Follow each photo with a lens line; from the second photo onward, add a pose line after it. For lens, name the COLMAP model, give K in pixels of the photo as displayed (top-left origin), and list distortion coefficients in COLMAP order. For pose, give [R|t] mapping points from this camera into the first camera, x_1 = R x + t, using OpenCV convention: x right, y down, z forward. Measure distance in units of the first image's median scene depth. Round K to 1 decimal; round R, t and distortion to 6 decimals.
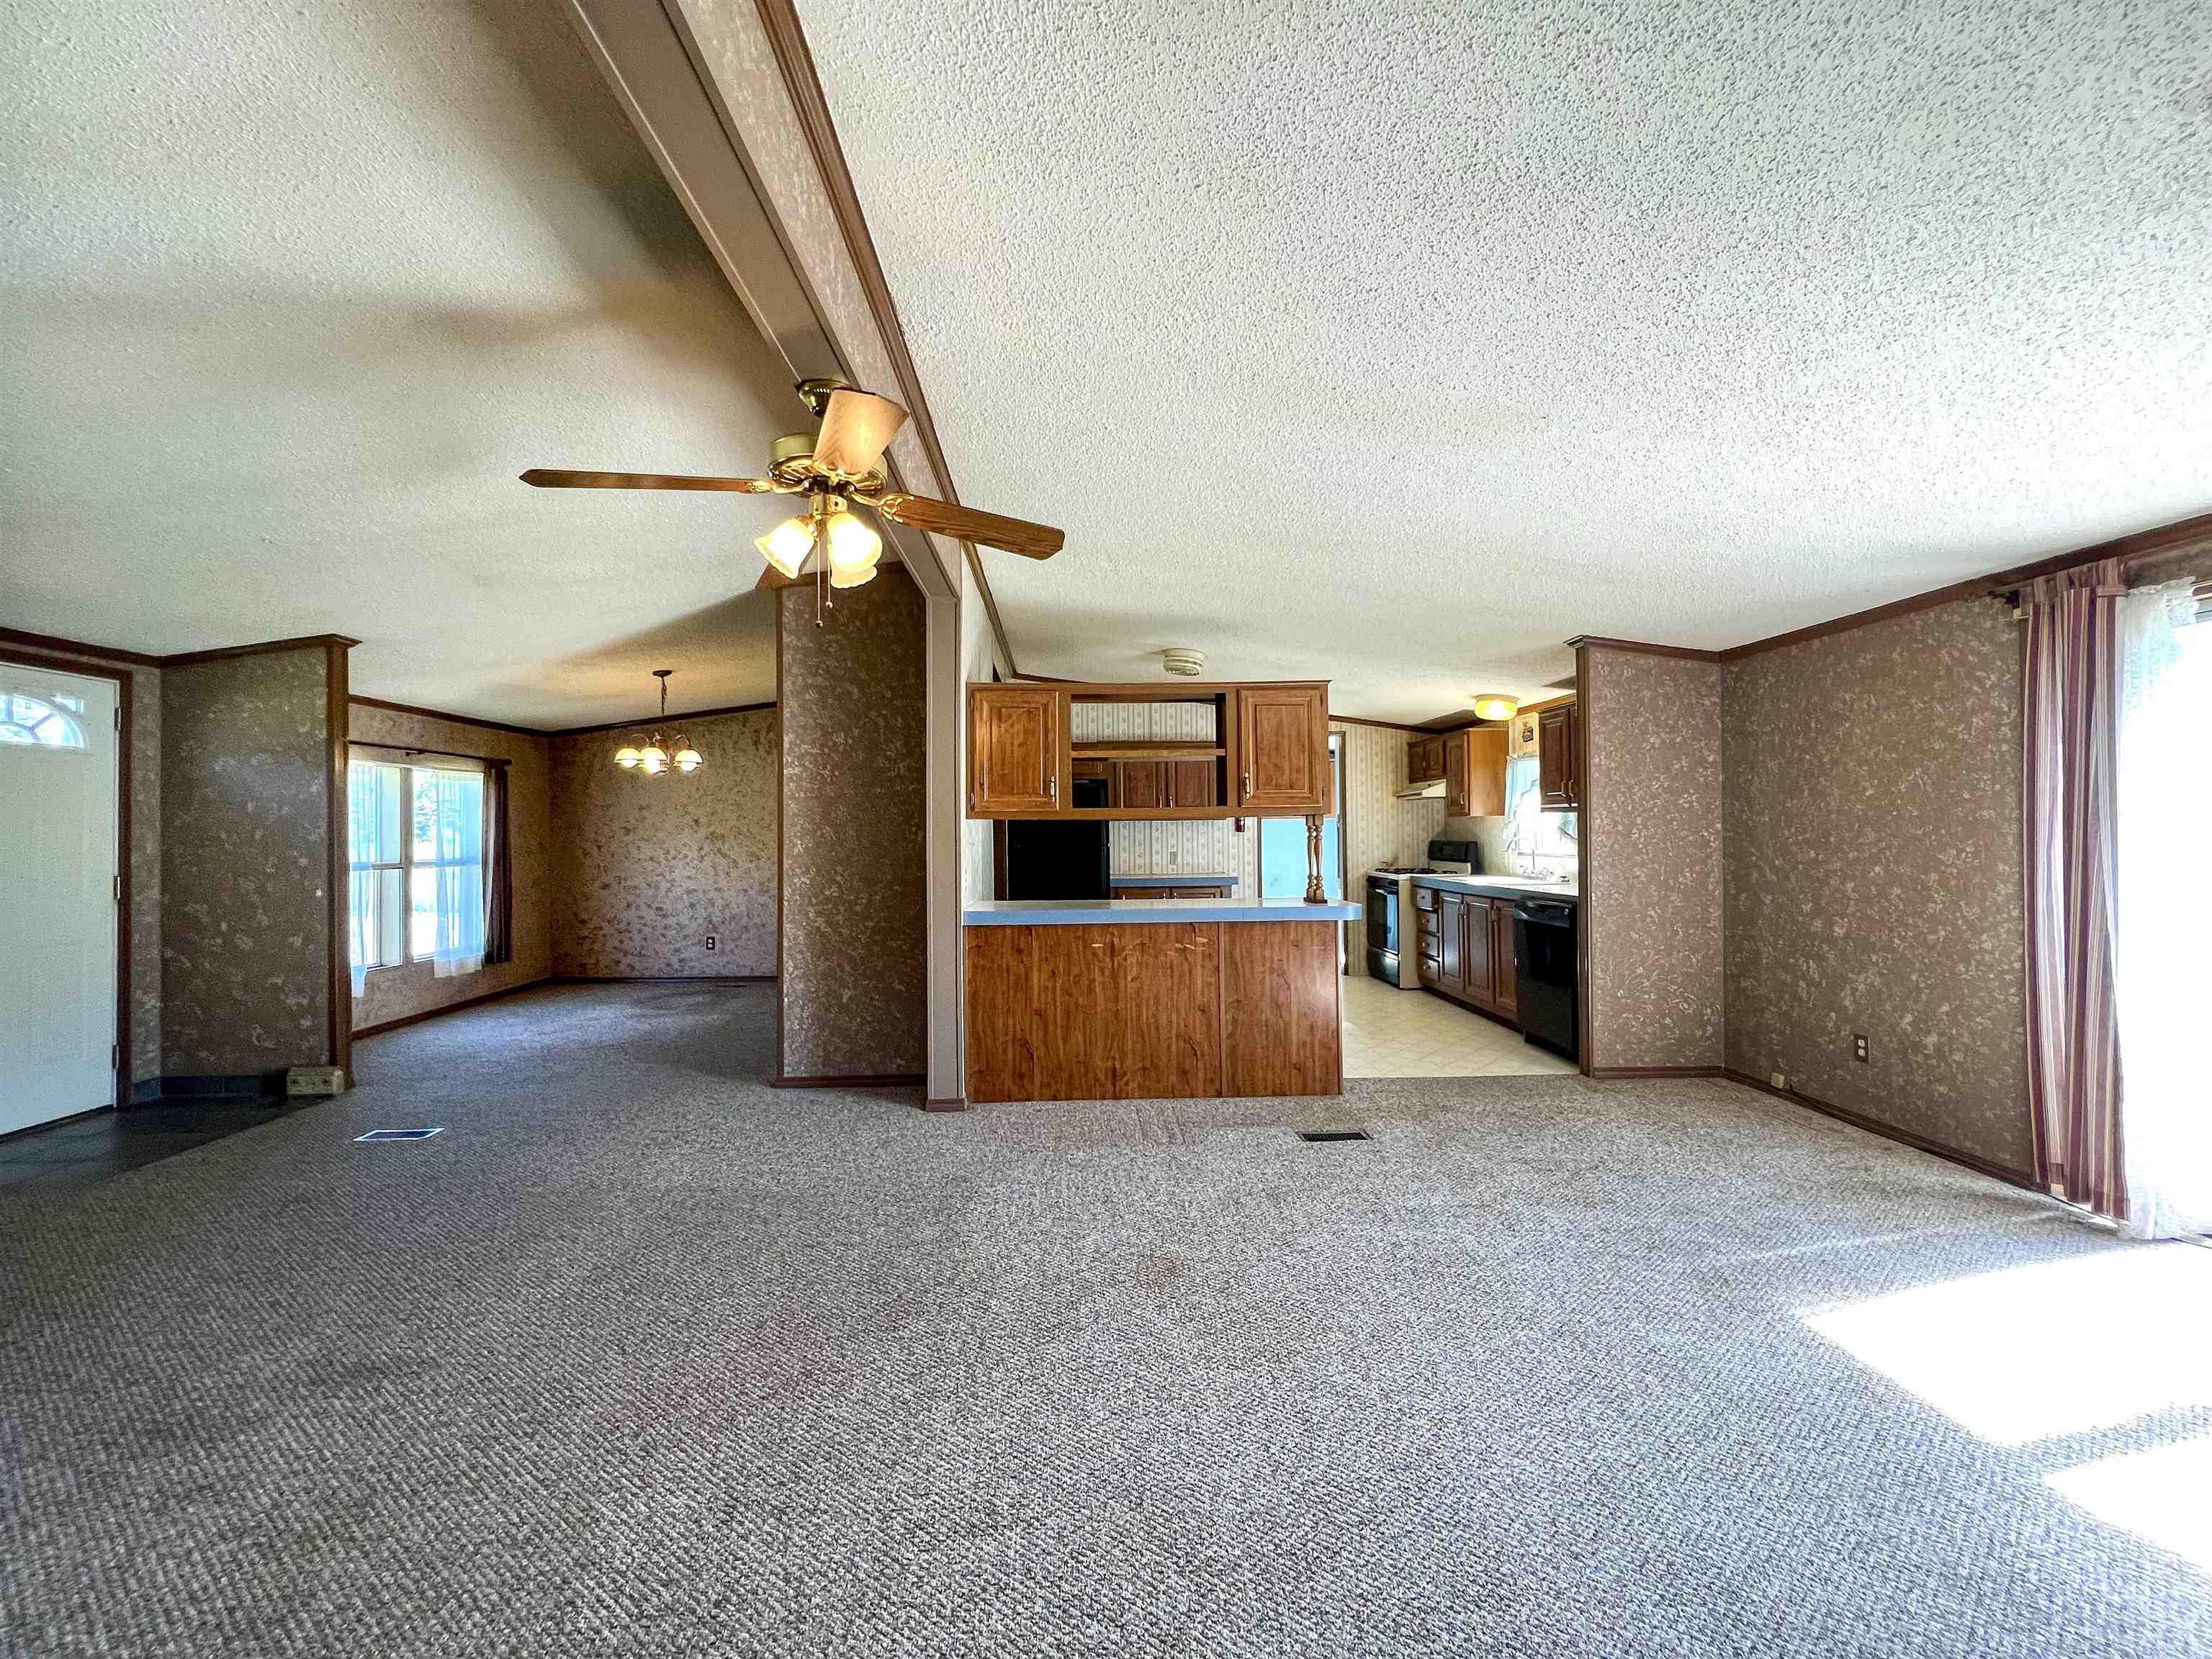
lens RADIAL K [[911.3, 0, 1093.2], [0, 911.3, 826.8], [0, 0, 1]] dist [-0.002340, 0.000912]
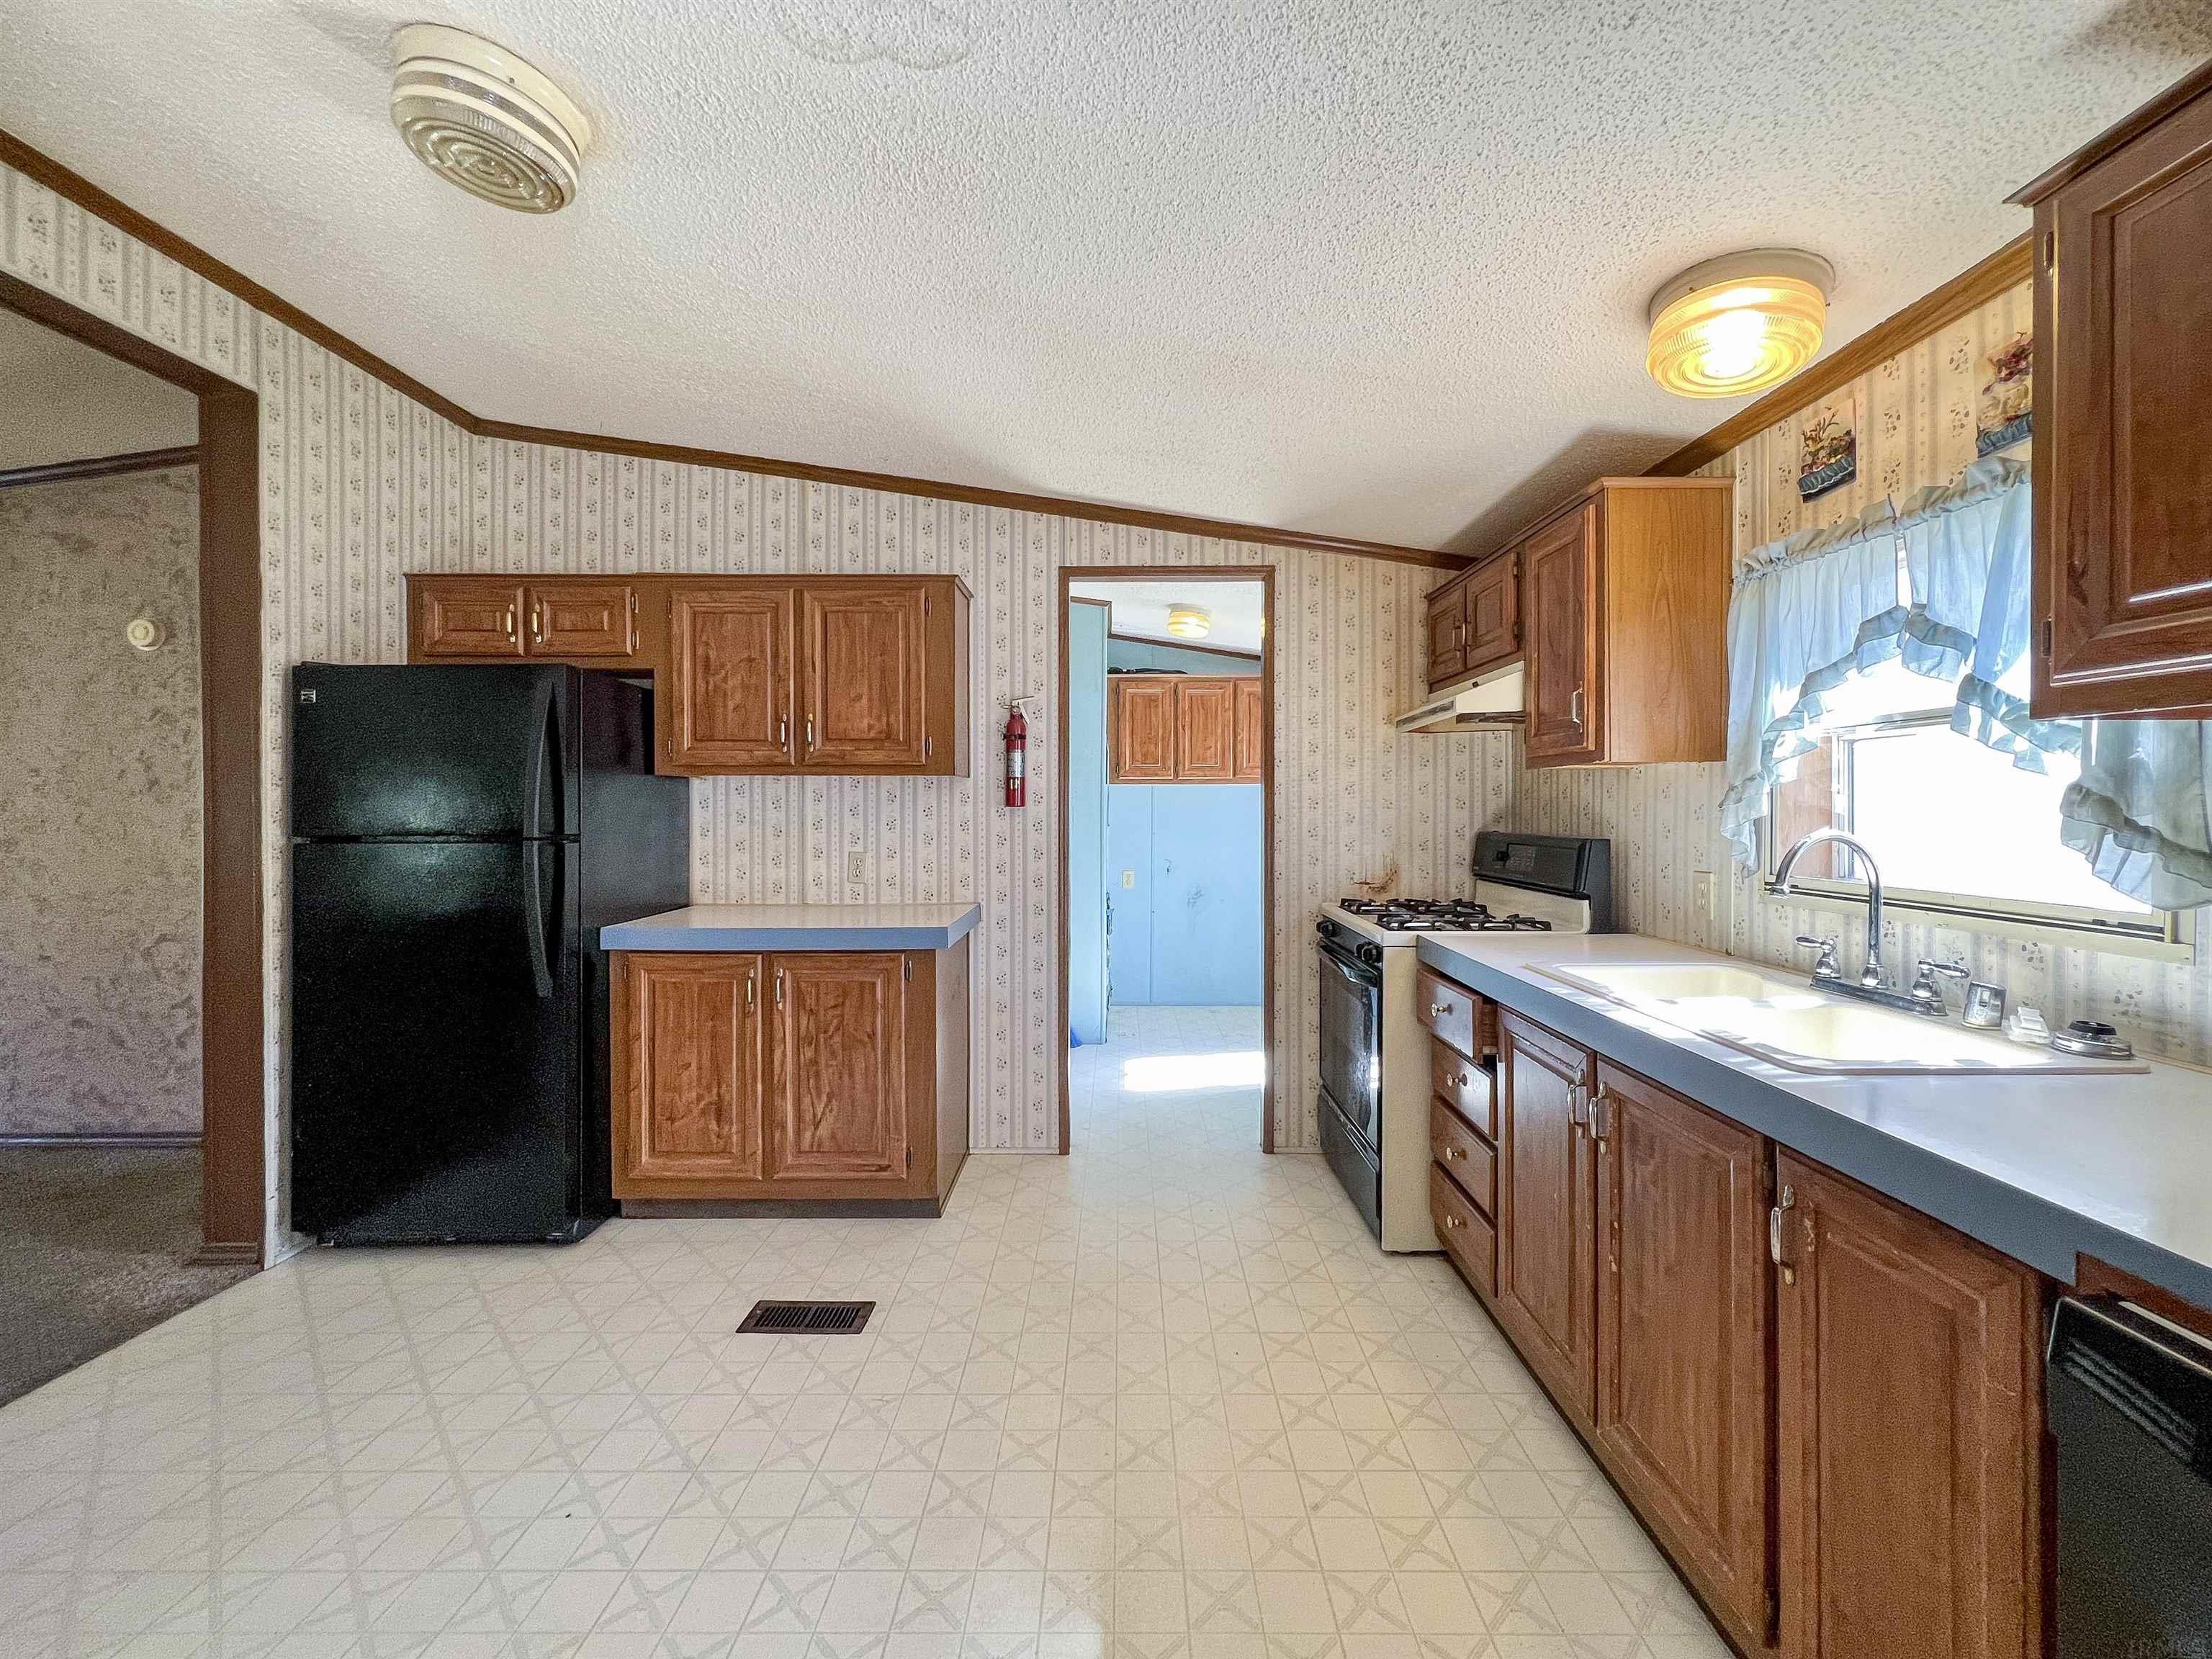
lens RADIAL K [[911.3, 0, 1103.1], [0, 911.3, 810.5], [0, 0, 1]] dist [-0.002340, 0.000912]
pose [[0.999046, 0.010571, -0.042373, 0.390881], [-0.010173, 0.999902, 0.009601, 0.005824], [0.042470, -0.009161, 0.999056, 1.041710]]
